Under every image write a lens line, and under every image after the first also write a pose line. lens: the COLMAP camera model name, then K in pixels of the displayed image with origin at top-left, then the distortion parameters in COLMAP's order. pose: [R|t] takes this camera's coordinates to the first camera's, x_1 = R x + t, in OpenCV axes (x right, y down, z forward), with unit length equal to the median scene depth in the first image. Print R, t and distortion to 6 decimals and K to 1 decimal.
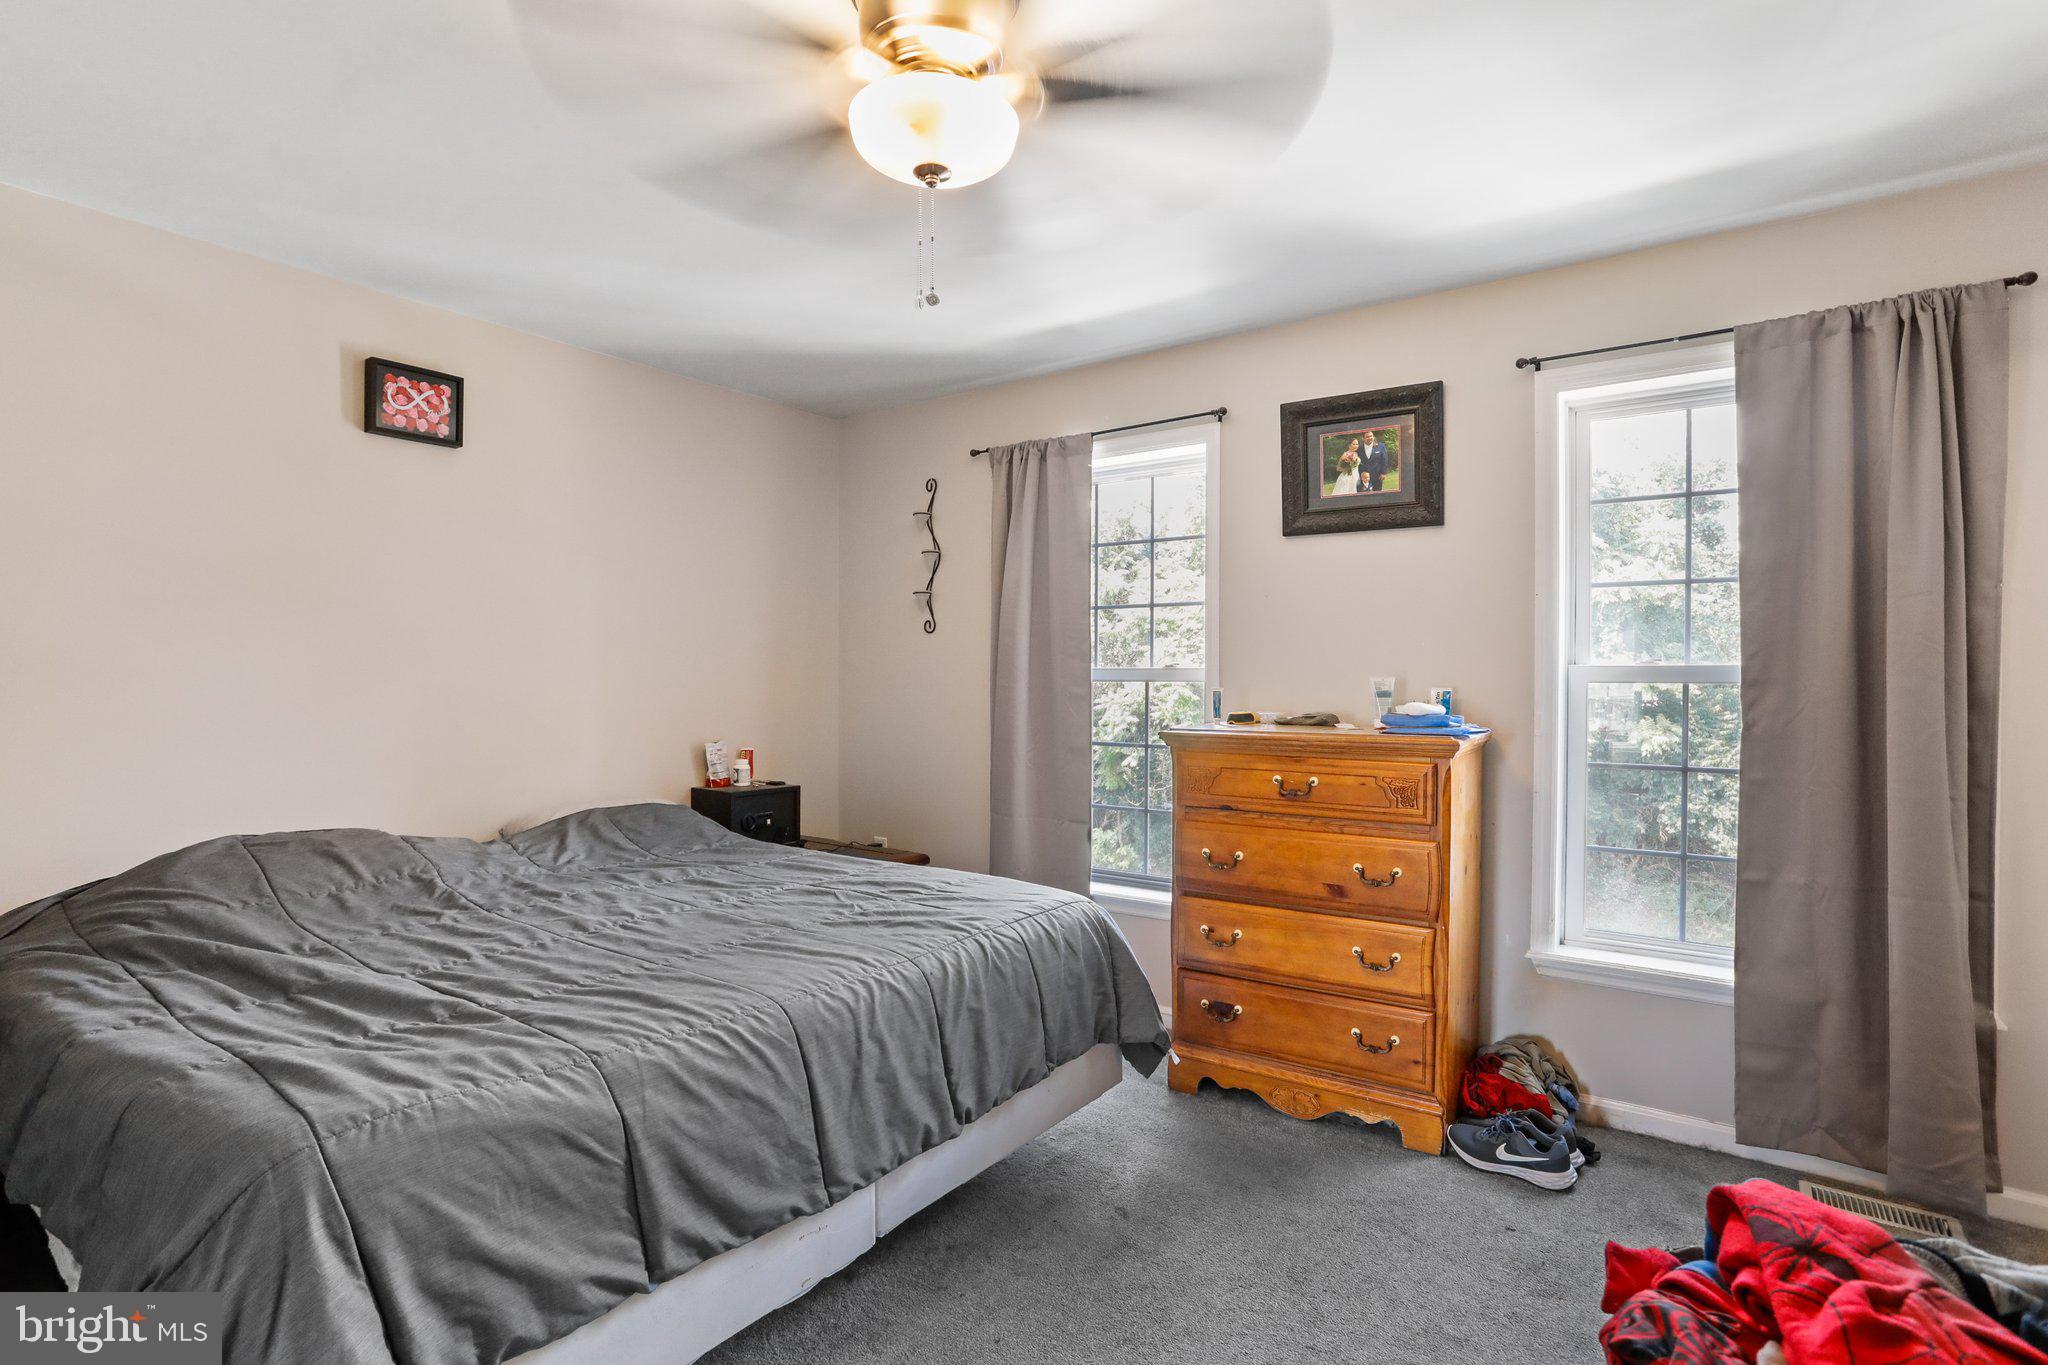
lens RADIAL K [[1026.0, 0, 1024.0], [0, 1026.0, 682.5], [0, 0, 1]] dist [-0.005154, 0.001591]
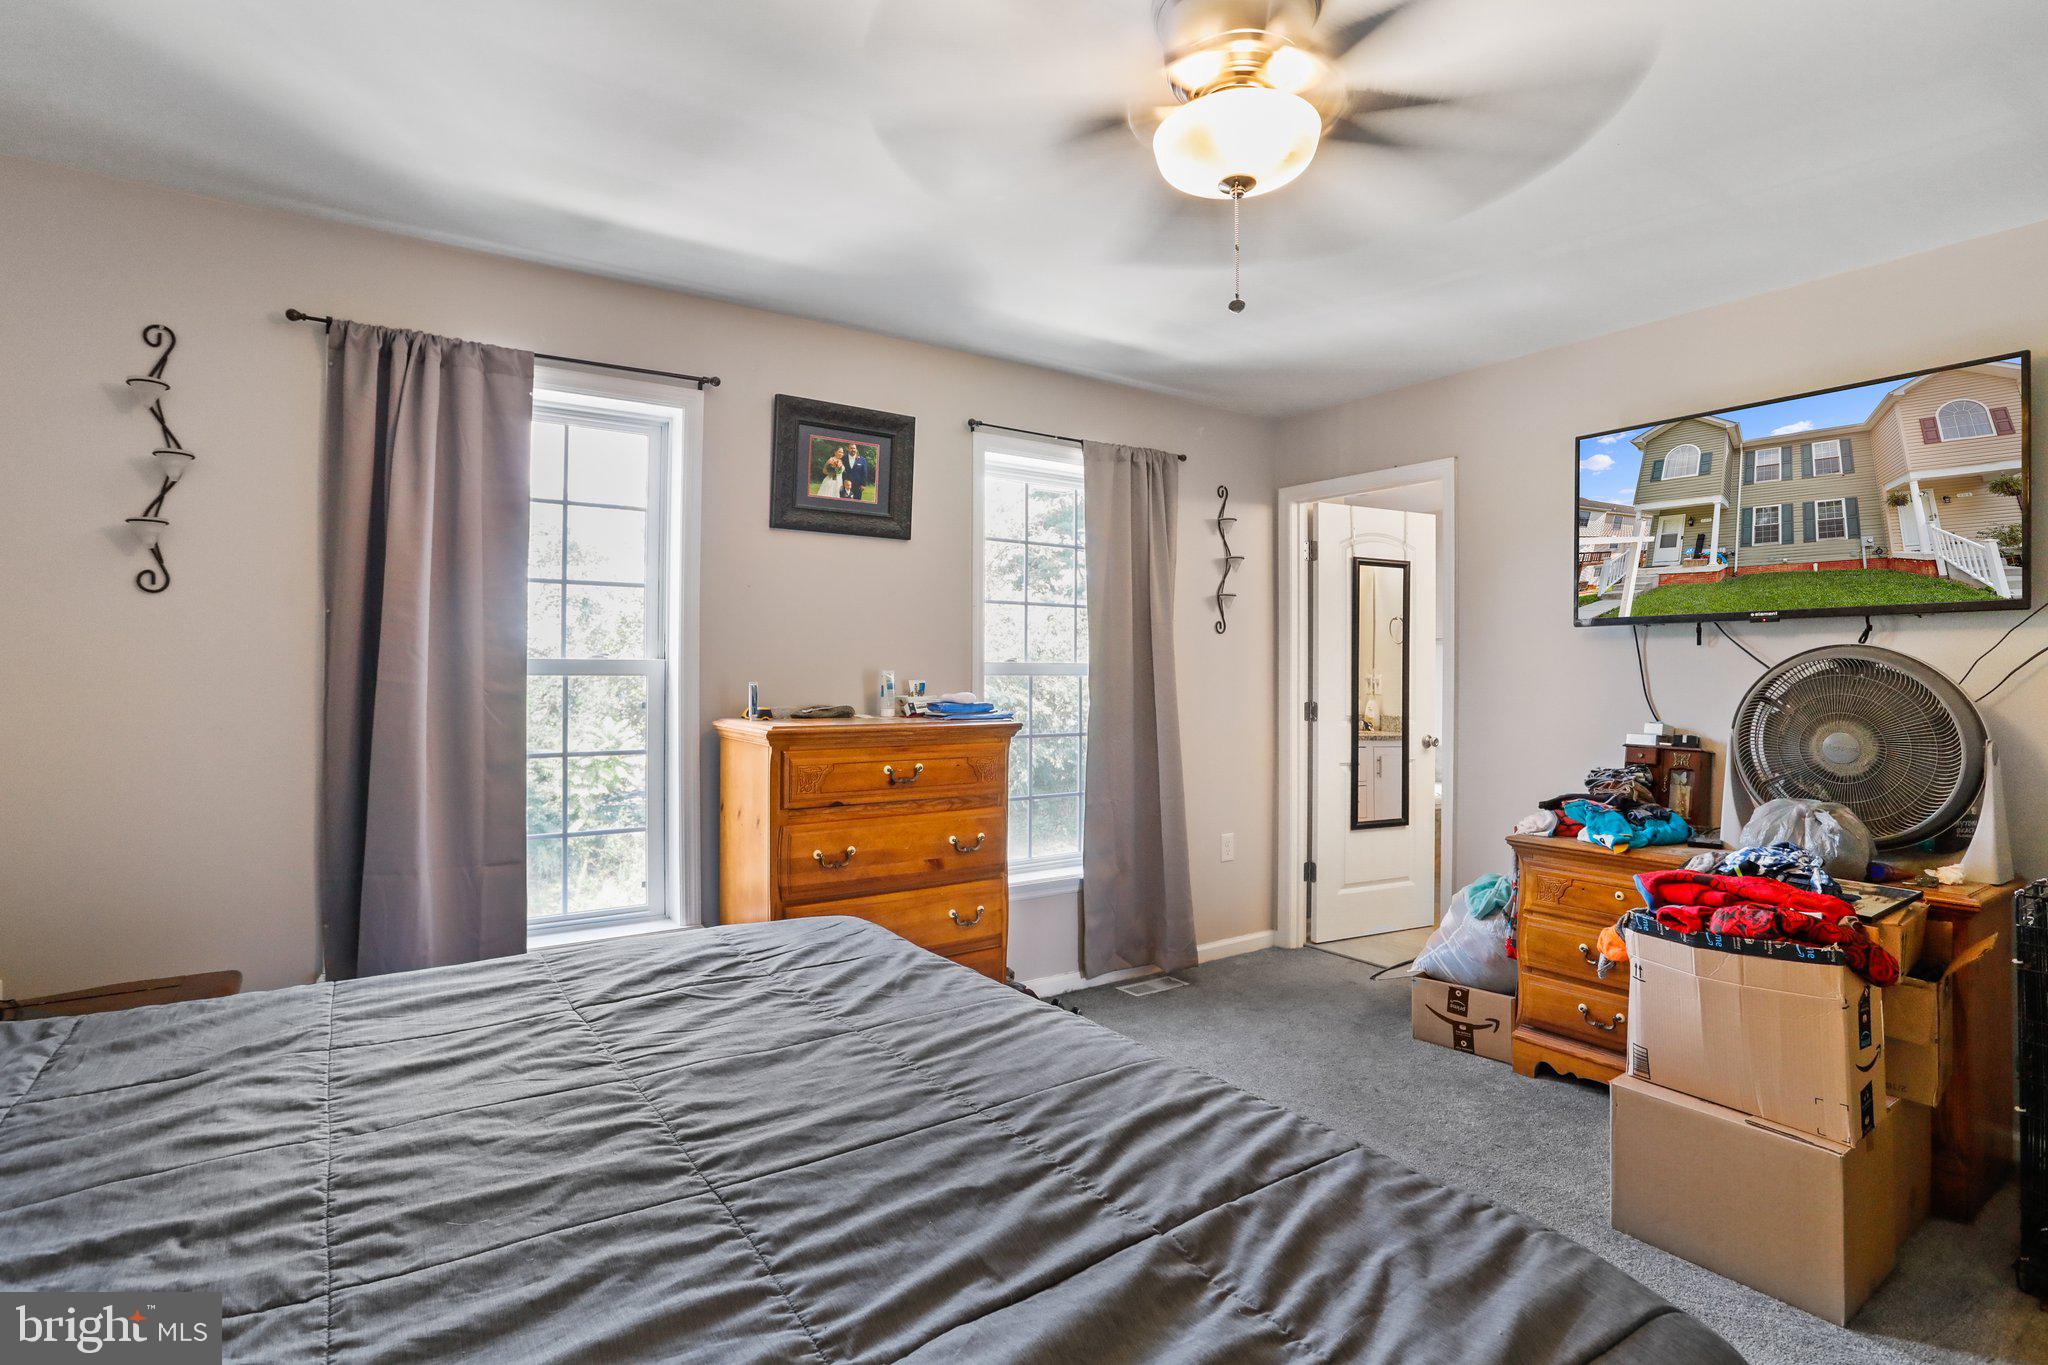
lens RADIAL K [[1009.3, 0, 1022.5], [0, 1009.3, 646.5], [0, 0, 1]] dist [-0.000467, 0.000915]
pose [[0.320549, 0.023370, 0.946944, -0.652406], [0.018486, 0.999351, -0.030921, 0.005557], [-0.947052, 0.027417, 0.319909, 0.530094]]
